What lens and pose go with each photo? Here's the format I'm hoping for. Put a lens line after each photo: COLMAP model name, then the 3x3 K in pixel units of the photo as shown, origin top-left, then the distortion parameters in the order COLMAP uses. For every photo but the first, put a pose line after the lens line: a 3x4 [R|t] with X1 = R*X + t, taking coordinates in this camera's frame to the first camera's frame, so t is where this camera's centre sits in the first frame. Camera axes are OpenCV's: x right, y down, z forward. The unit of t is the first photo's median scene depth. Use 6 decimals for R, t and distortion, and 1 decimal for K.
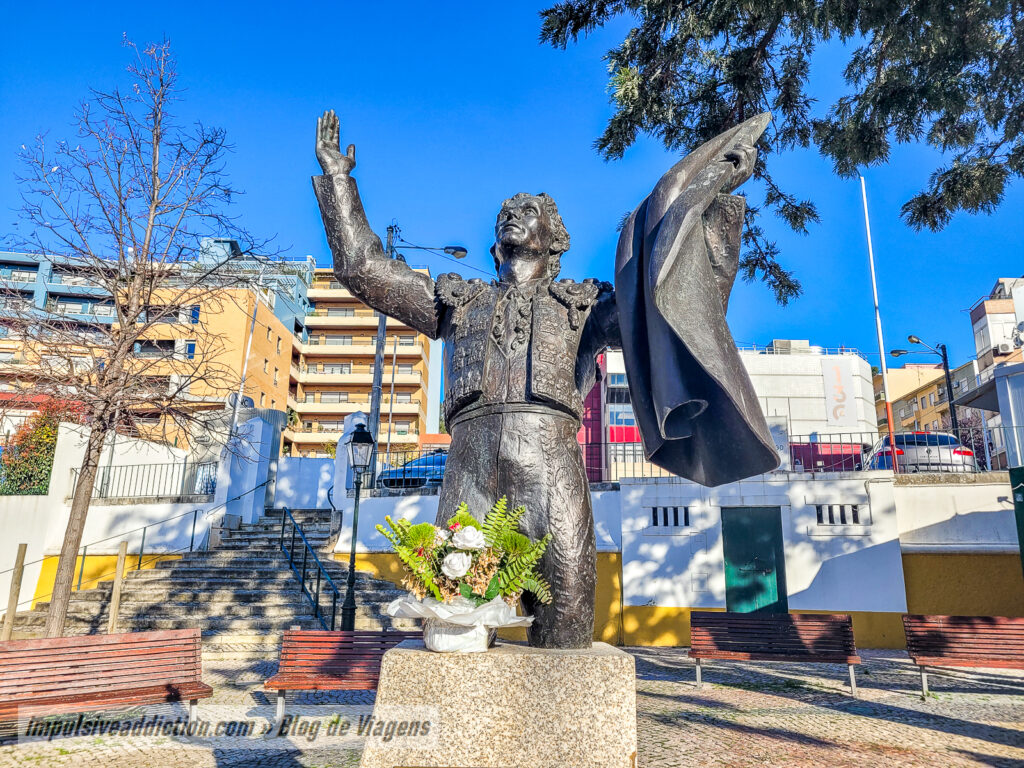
lens RADIAL K [[773.8, 0, 513.7], [0, 773.8, 393.4], [0, 0, 1]] dist [0.069032, -0.070663]
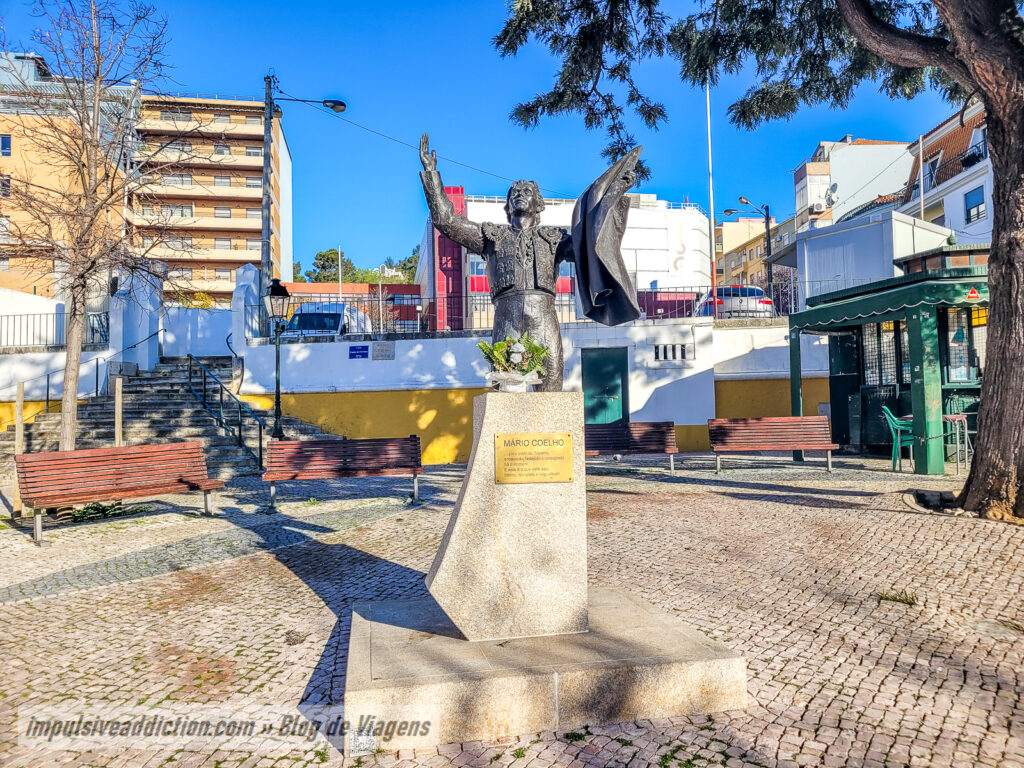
lens RADIAL K [[773.8, 0, 513.7], [0, 773.8, 393.4], [0, 0, 1]] dist [0.069032, -0.070663]
pose [[0.982559, -0.024032, 0.184392, -0.068561], [-0.012070, 0.981280, 0.192210, -0.018400], [-0.185560, -0.191083, 0.963875, -0.179458]]
